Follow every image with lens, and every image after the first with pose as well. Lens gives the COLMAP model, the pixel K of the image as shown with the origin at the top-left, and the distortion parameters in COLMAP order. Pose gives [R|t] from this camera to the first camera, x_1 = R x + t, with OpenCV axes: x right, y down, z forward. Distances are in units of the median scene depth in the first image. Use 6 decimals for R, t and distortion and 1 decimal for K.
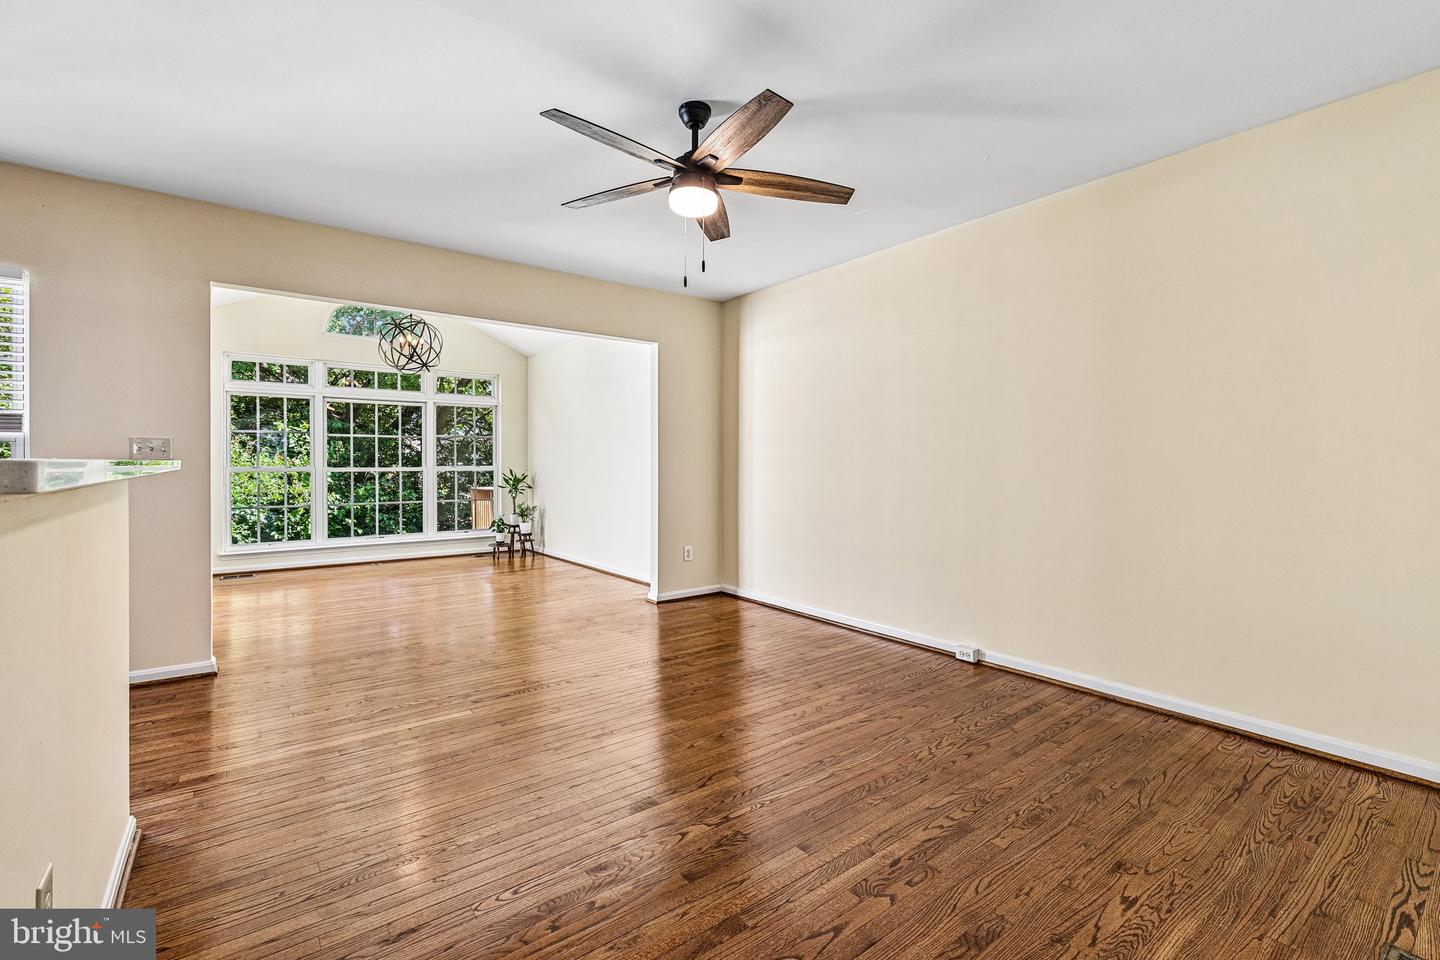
lens RADIAL K [[634.1, 0, 712.9], [0, 634.1, 473.3], [0, 0, 1]] dist [0.008180, -0.000045]
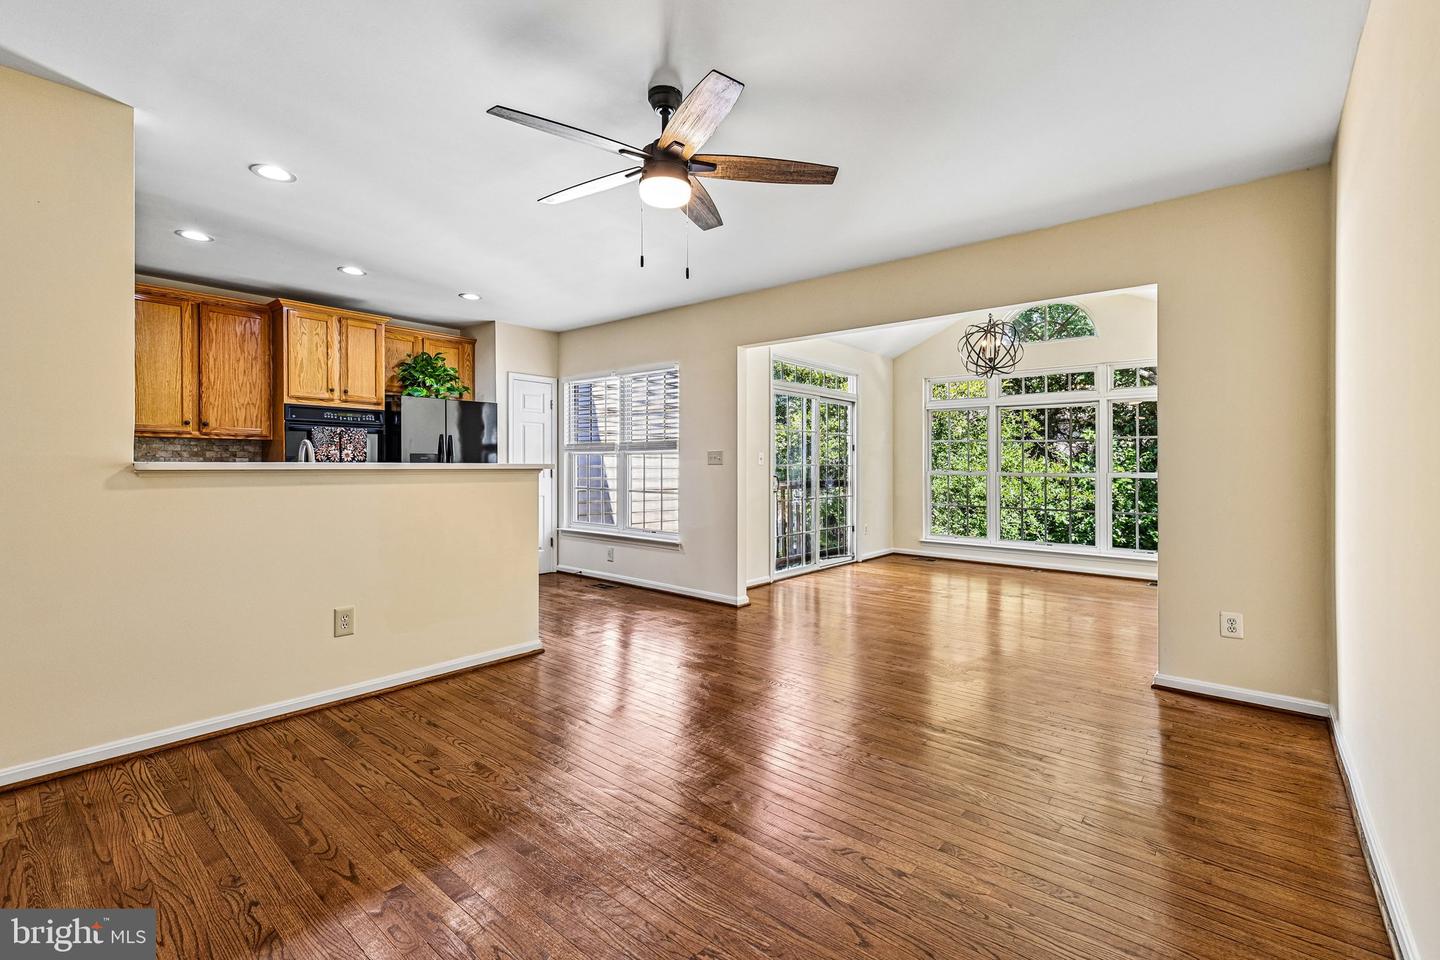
lens RADIAL K [[634.1, 0, 720.7], [0, 634.1, 468.9], [0, 0, 1]] dist [0.008180, -0.000045]
pose [[0.215615, 0.006018, -0.976460, 0.297265], [-0.020910, 0.999780, 0.001545, -0.005780], [0.976255, 0.020085, 0.215693, 0.283595]]
